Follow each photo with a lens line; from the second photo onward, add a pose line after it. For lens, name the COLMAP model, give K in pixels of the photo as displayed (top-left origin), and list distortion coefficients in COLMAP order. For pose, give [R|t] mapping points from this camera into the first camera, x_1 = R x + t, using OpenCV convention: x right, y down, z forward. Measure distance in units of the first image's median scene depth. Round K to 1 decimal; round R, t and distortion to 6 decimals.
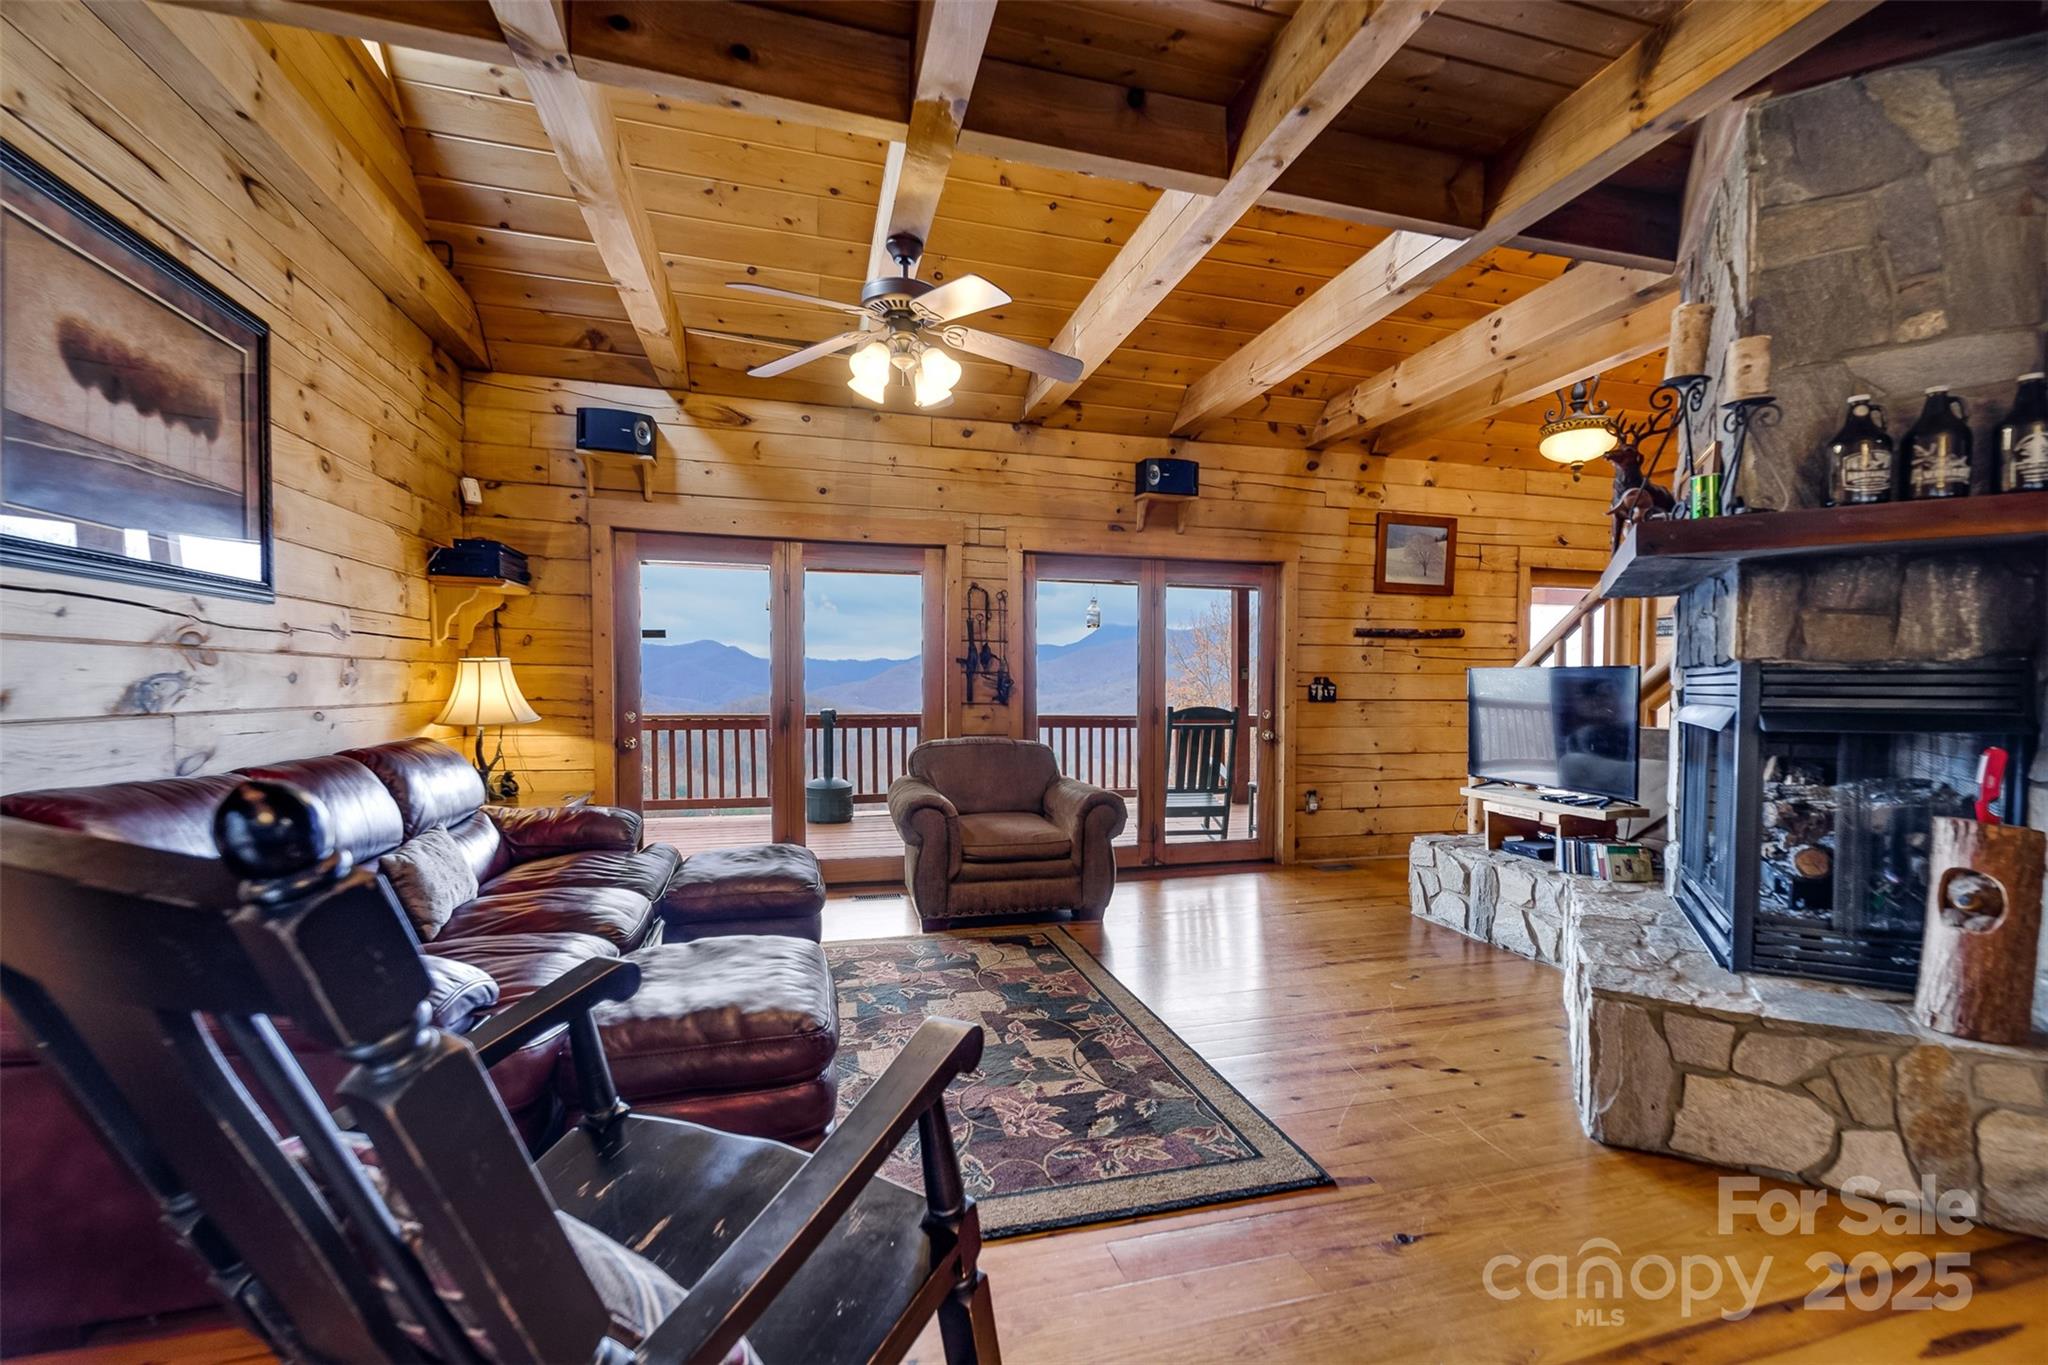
lens RADIAL K [[861.6, 0, 1040.5], [0, 861.6, 691.3], [0, 0, 1]] dist [0.005239, -0.003341]
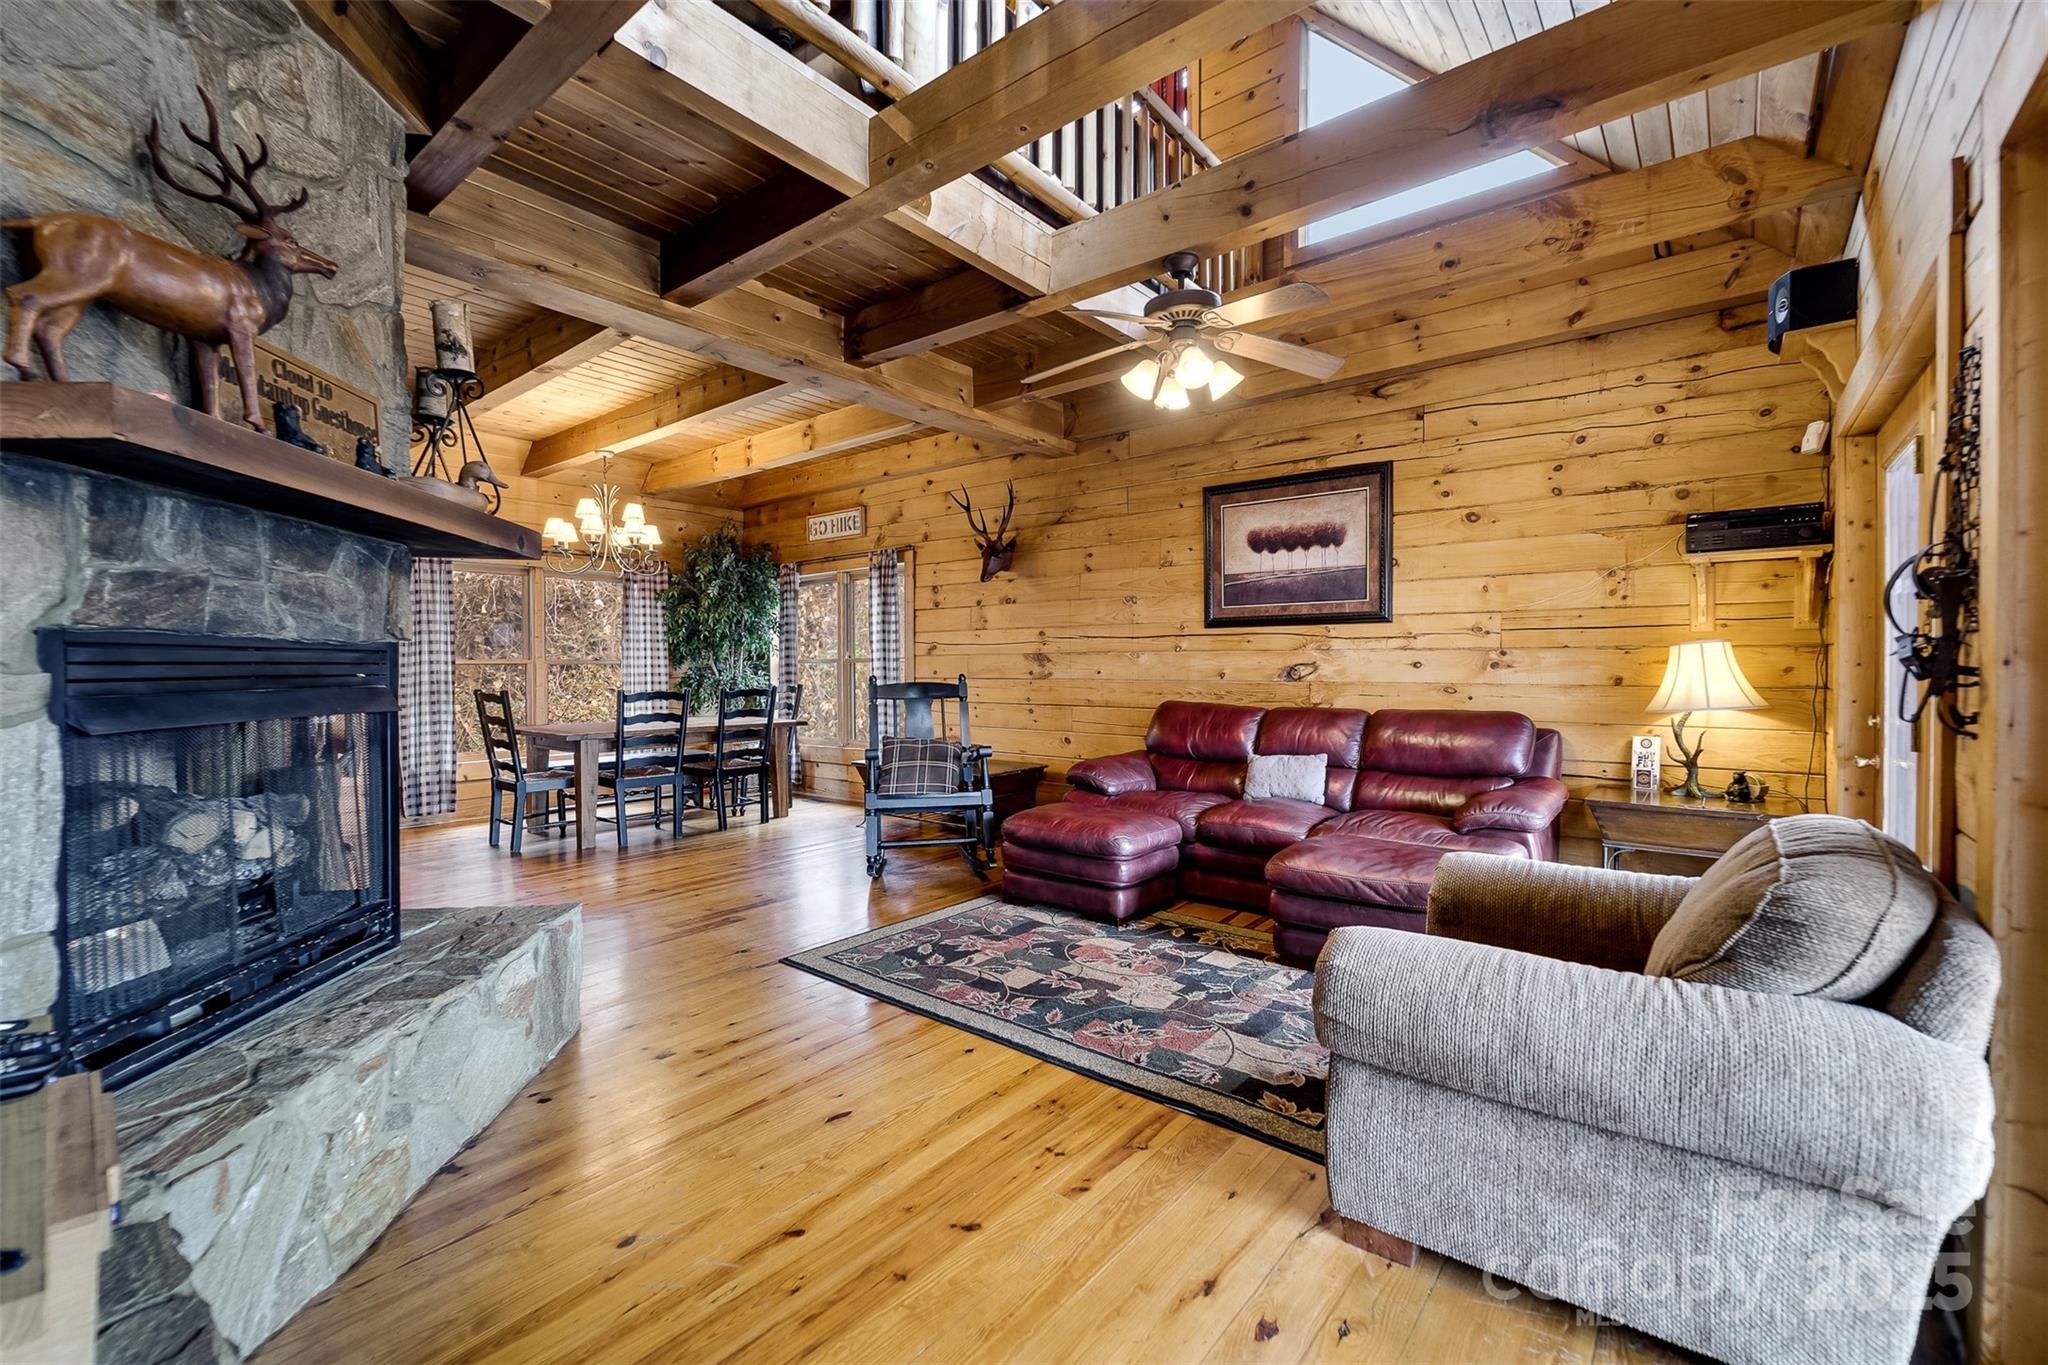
lens RADIAL K [[861.6, 0, 1034.2], [0, 861.6, 675.5], [0, 0, 1]] dist [0.005239, -0.003341]
pose [[-0.812864, 0.002237, -0.582449, 0.680240], [-0.007819, 0.999861, 0.014753, -0.013500], [0.582401, 0.016546, -0.812733, 1.967121]]
